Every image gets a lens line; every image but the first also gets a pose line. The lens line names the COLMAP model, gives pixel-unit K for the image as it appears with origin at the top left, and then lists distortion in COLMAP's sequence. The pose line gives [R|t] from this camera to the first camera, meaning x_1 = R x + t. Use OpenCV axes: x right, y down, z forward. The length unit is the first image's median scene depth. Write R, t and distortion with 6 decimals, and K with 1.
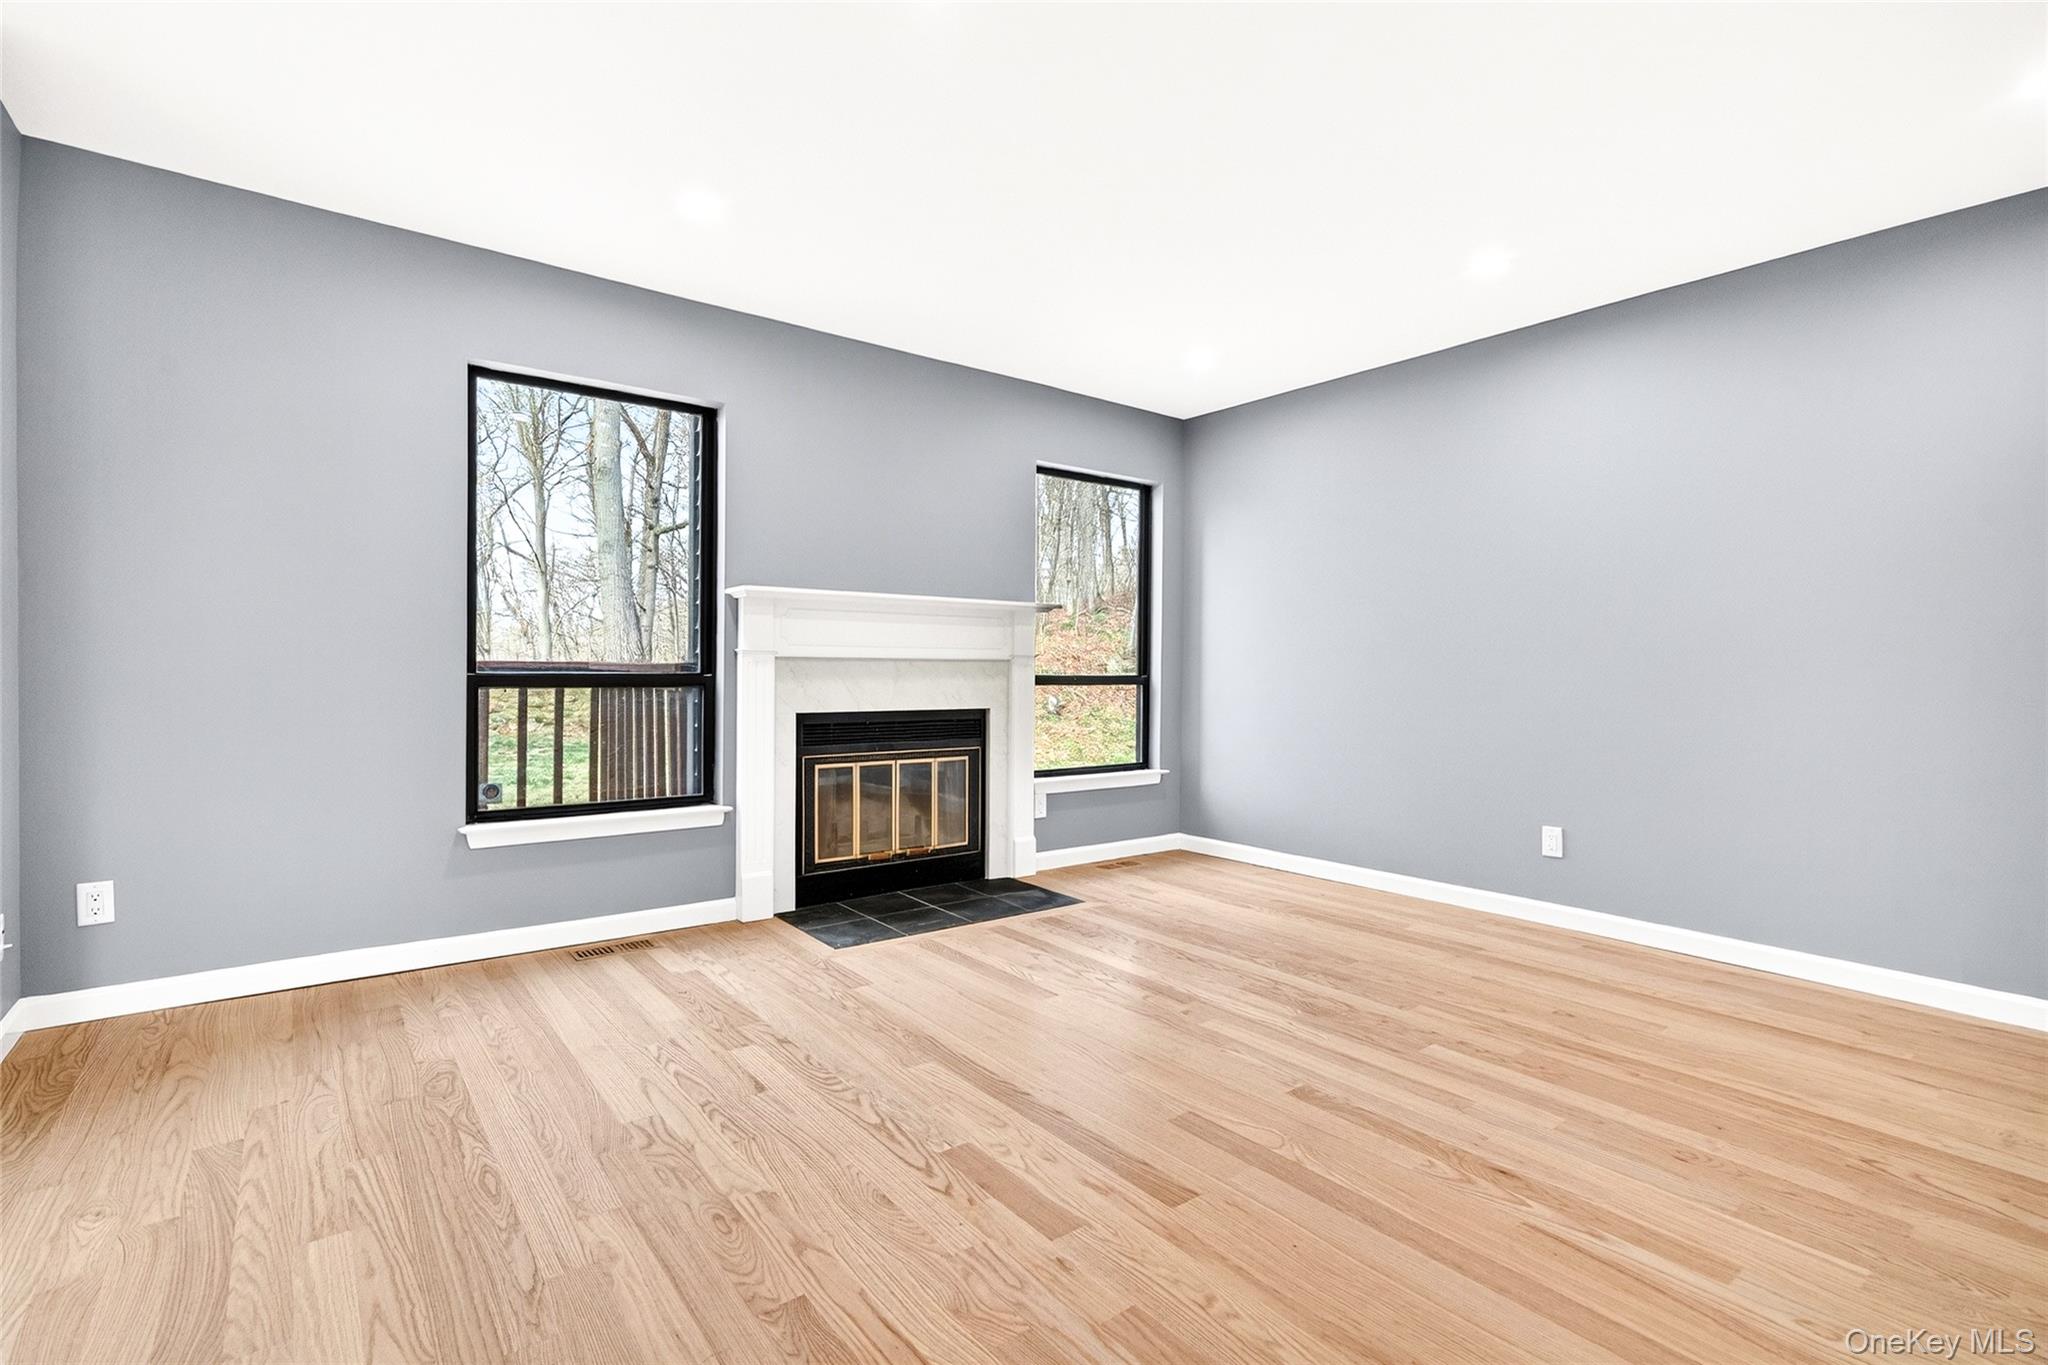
lens RADIAL K [[949.6, 0, 1016.9], [0, 949.6, 675.8], [0, 0, 1]] dist [-0.003171, 0.001898]
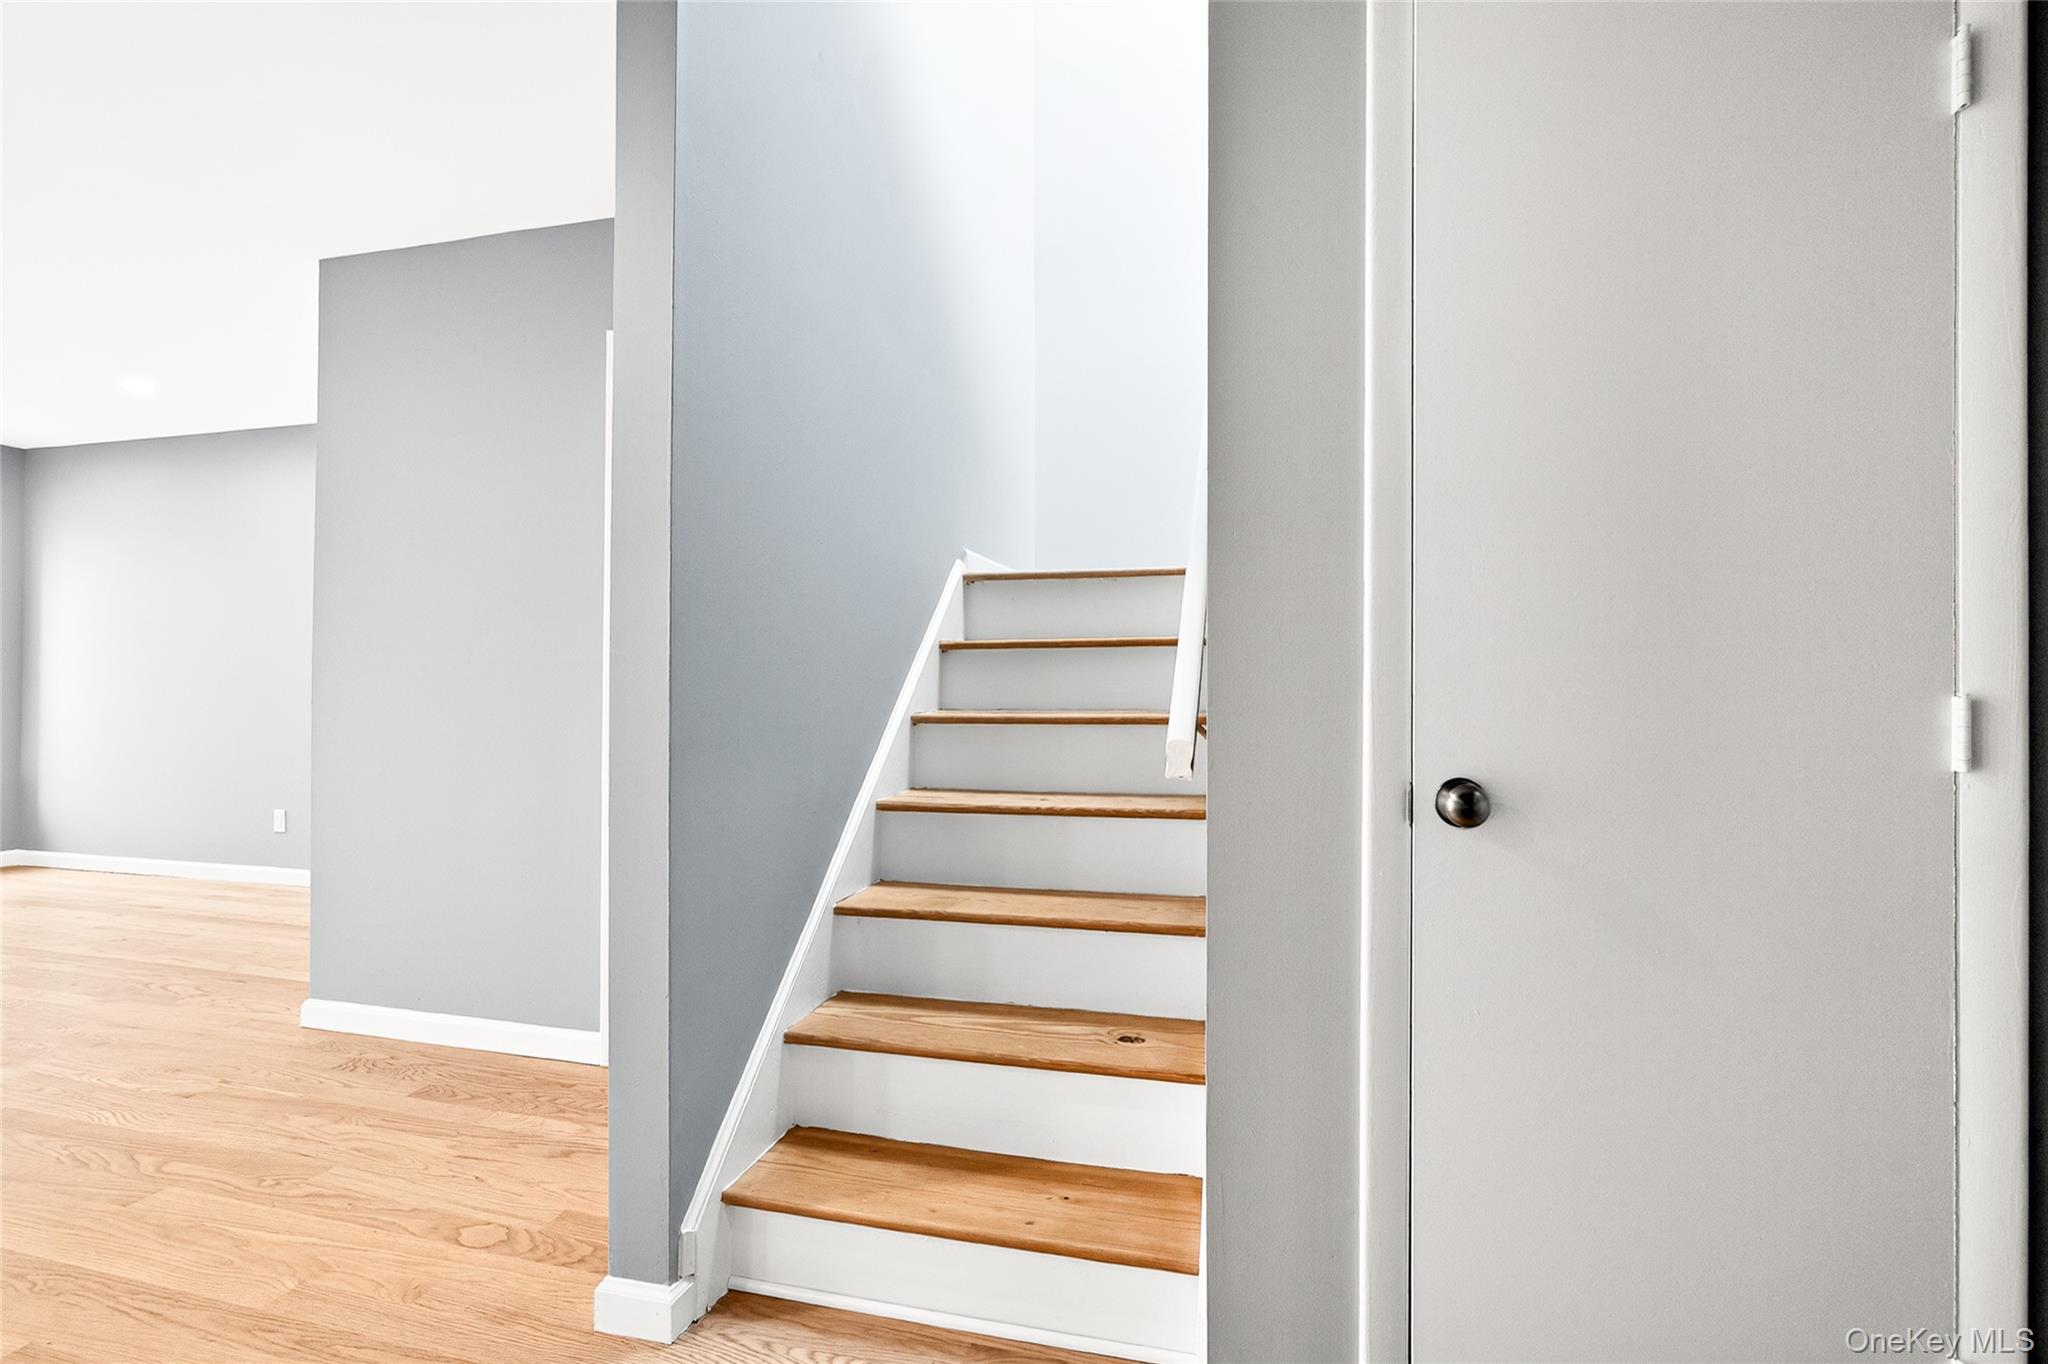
lens RADIAL K [[949.6, 0, 1038.6], [0, 949.6, 684.4], [0, 0, 1]] dist [-0.003171, 0.001898]
pose [[0.791680, -0.001333, 0.610935, 0.673022], [0.005458, 0.999973, -0.004891, -0.004730], [-0.610912, 0.007206, 0.791666, -0.792766]]
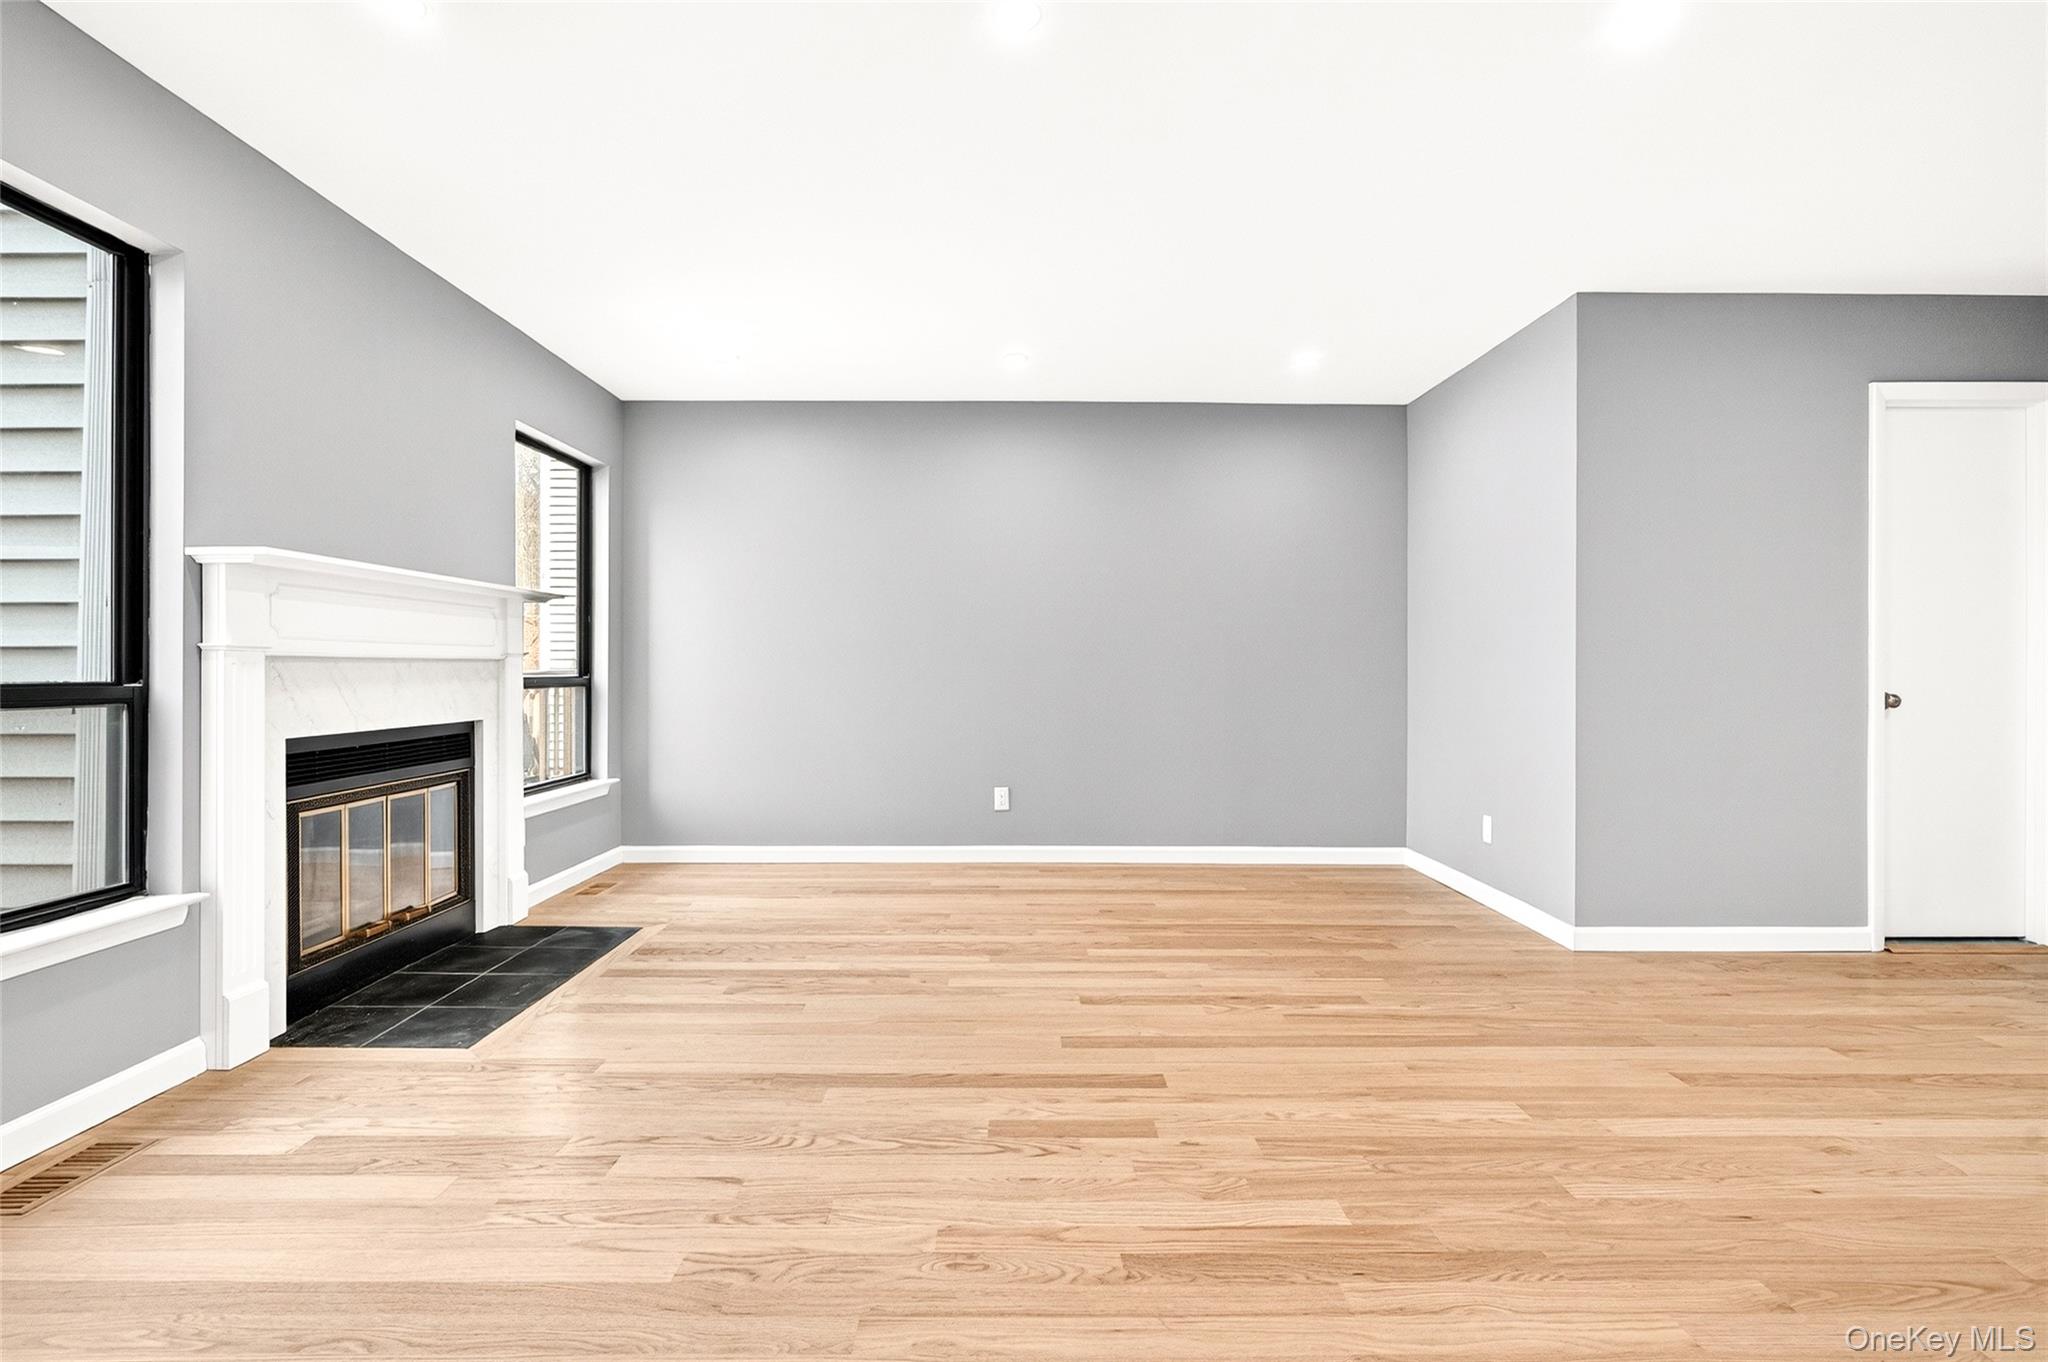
lens RADIAL K [[949.6, 0, 1018.2], [0, 949.6, 672.2], [0, 0, 1]] dist [-0.003171, 0.001898]
pose [[0.601973, -0.008885, 0.798467, -0.539176], [0.009079, 0.999950, 0.004282, -0.007619], [-0.798465, 0.004671, 0.602023, 0.206767]]
